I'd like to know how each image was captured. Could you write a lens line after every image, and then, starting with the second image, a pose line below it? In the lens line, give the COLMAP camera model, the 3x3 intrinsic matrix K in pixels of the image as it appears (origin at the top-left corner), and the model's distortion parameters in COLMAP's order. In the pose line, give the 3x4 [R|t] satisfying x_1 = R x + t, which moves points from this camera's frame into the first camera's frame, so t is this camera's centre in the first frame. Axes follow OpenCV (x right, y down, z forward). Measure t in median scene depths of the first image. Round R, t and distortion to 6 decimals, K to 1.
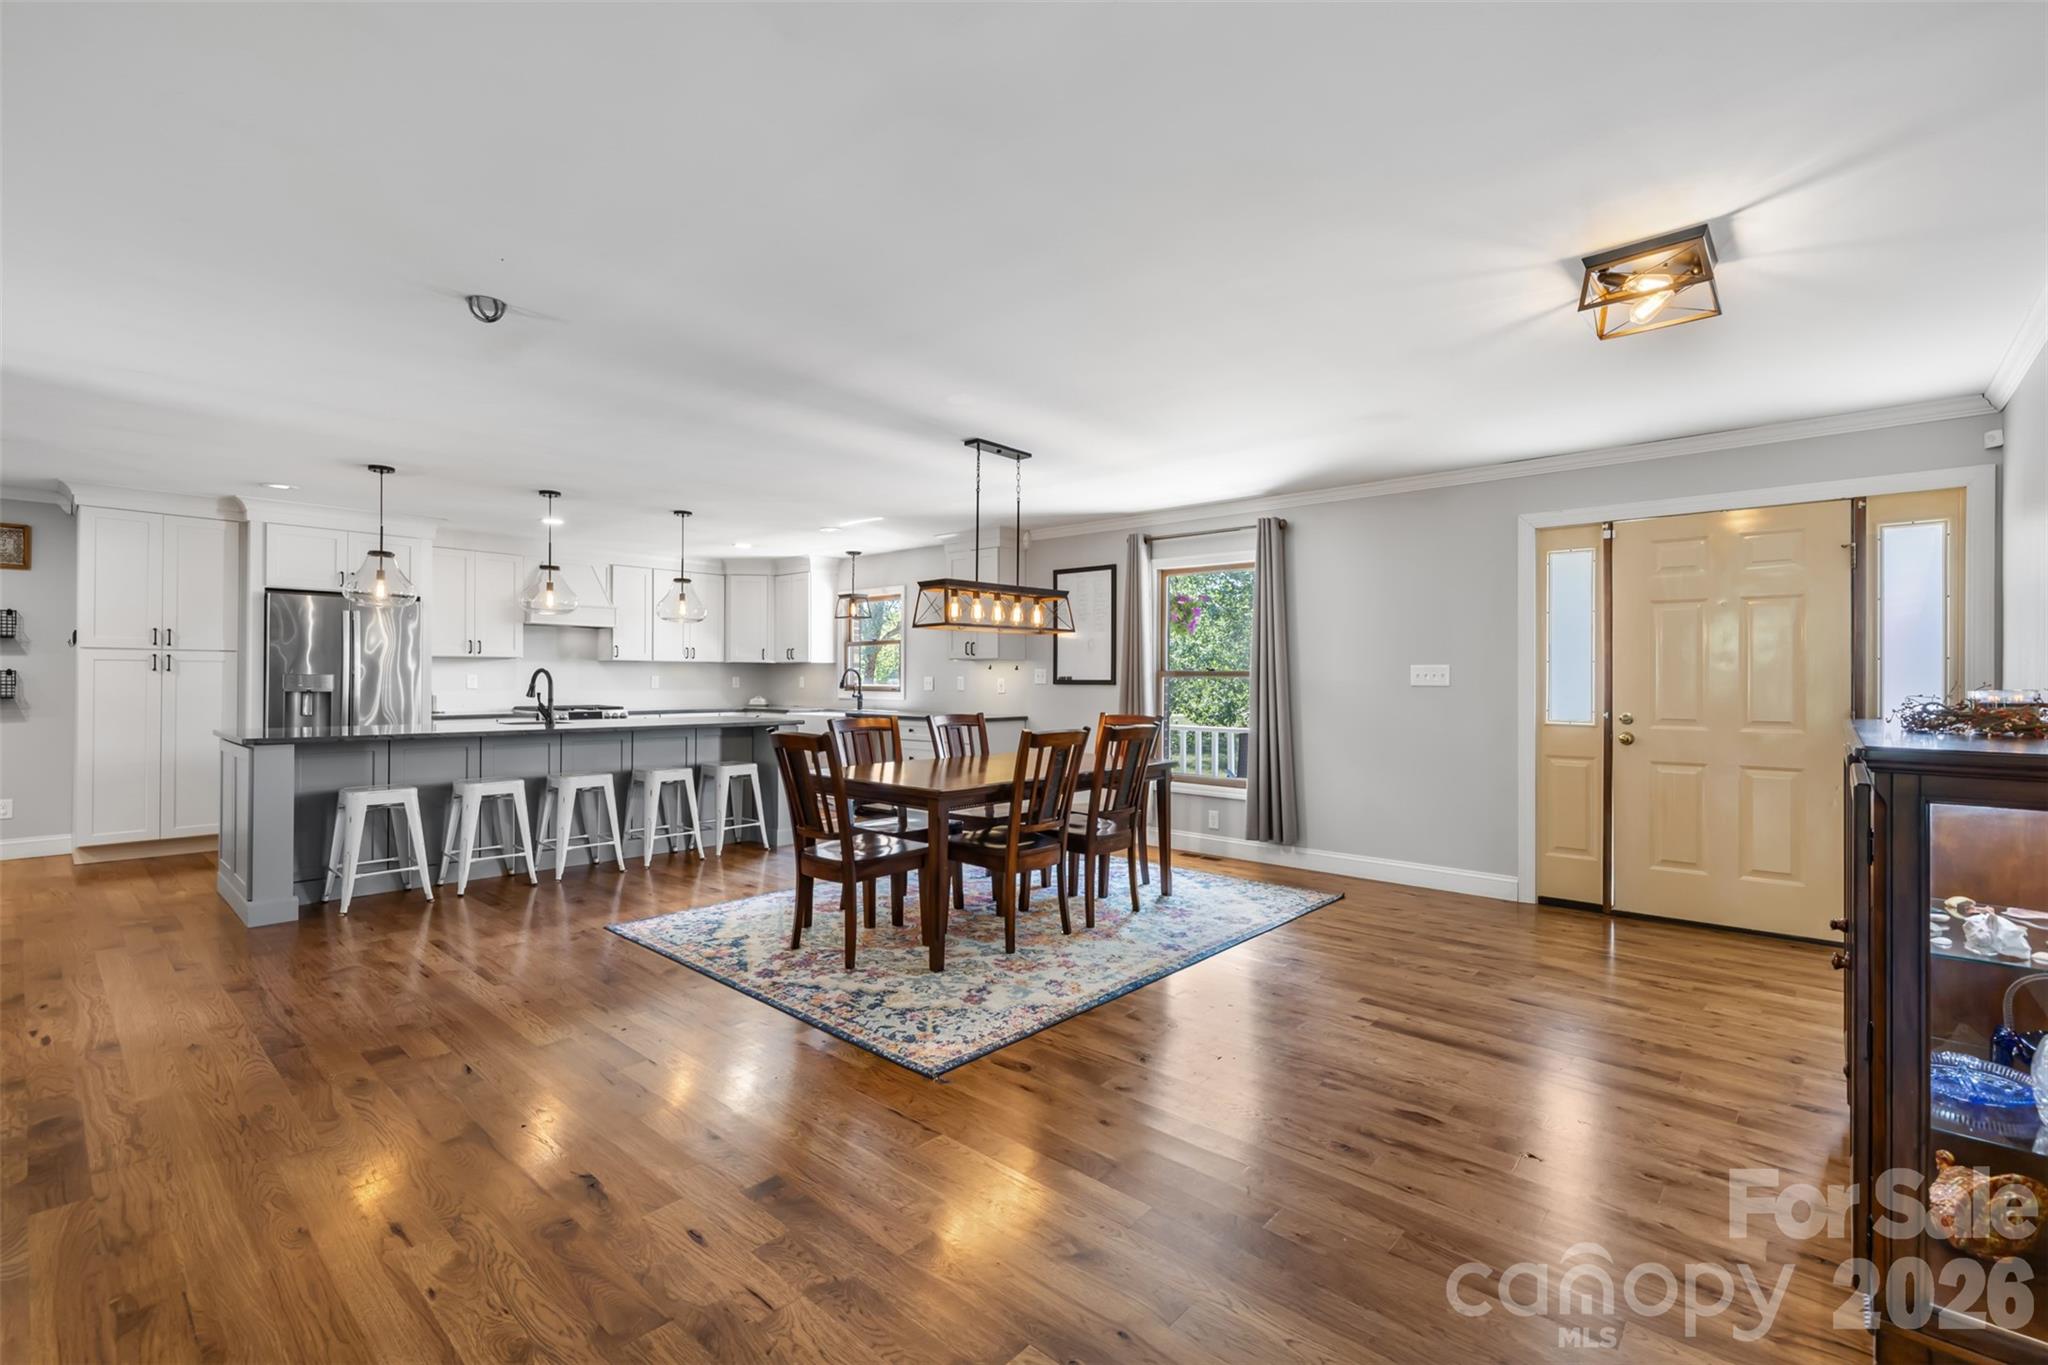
lens RADIAL K [[897.2, 0, 1031.1], [0, 897.2, 673.7], [0, 0, 1]] dist [0.001124, 0.000028]
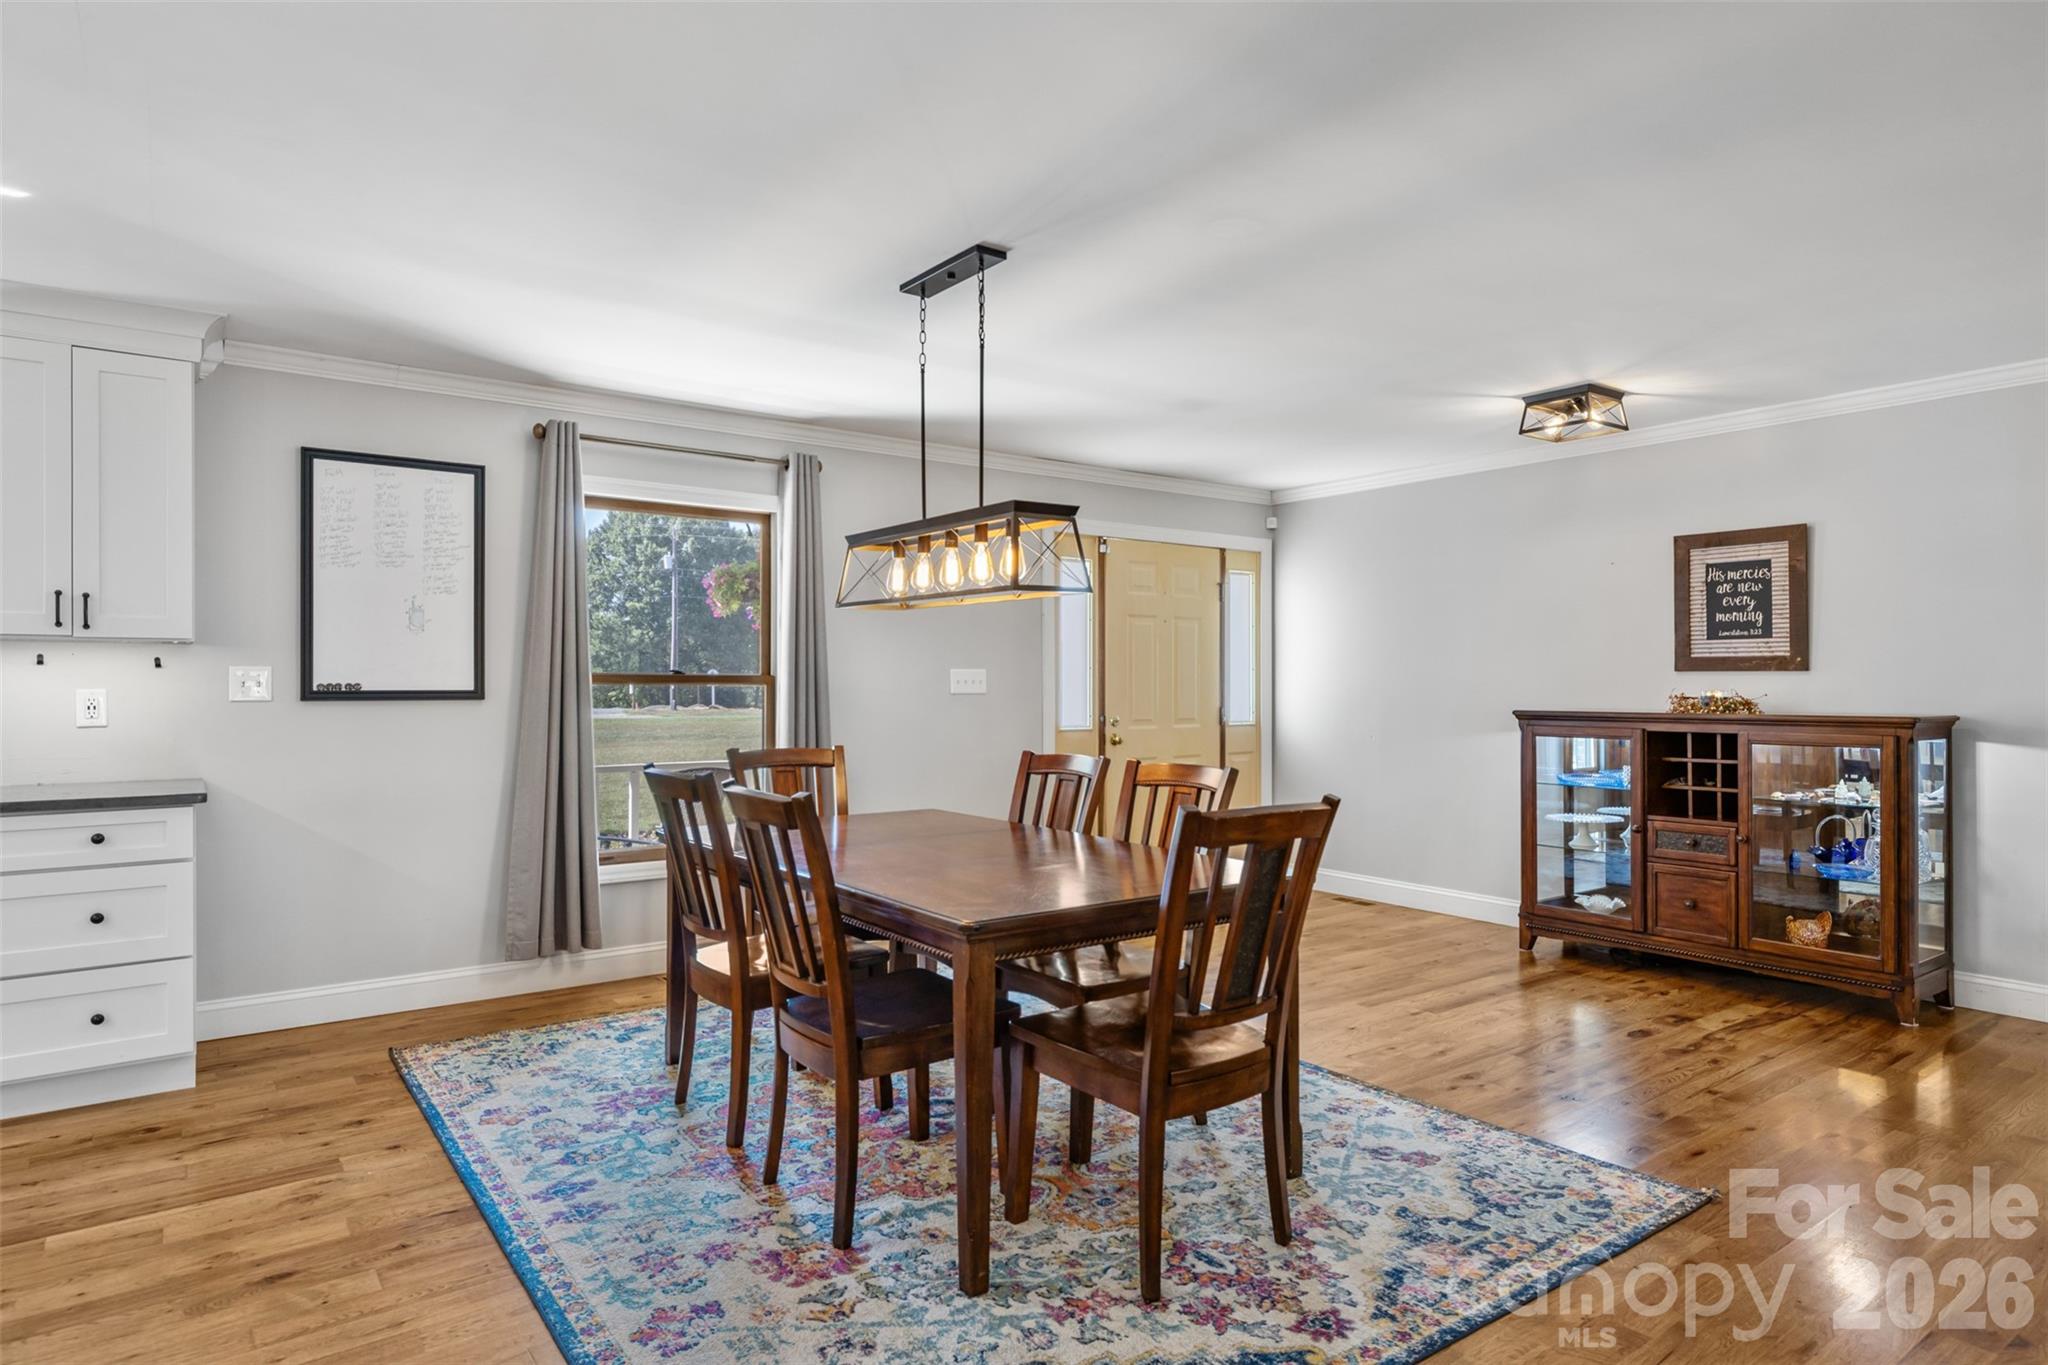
lens RADIAL K [[1157.4, 0, 1024.0], [0, 1157.4, 682.5], [0, 0, 1]] dist [-0.001338, -0.000184]
pose [[0.208825, -0.003241, 0.977948, -0.944400], [-0.004742, 0.999979, 0.004326, -0.003283], [-0.977942, -0.005541, 0.208805, 1.060908]]
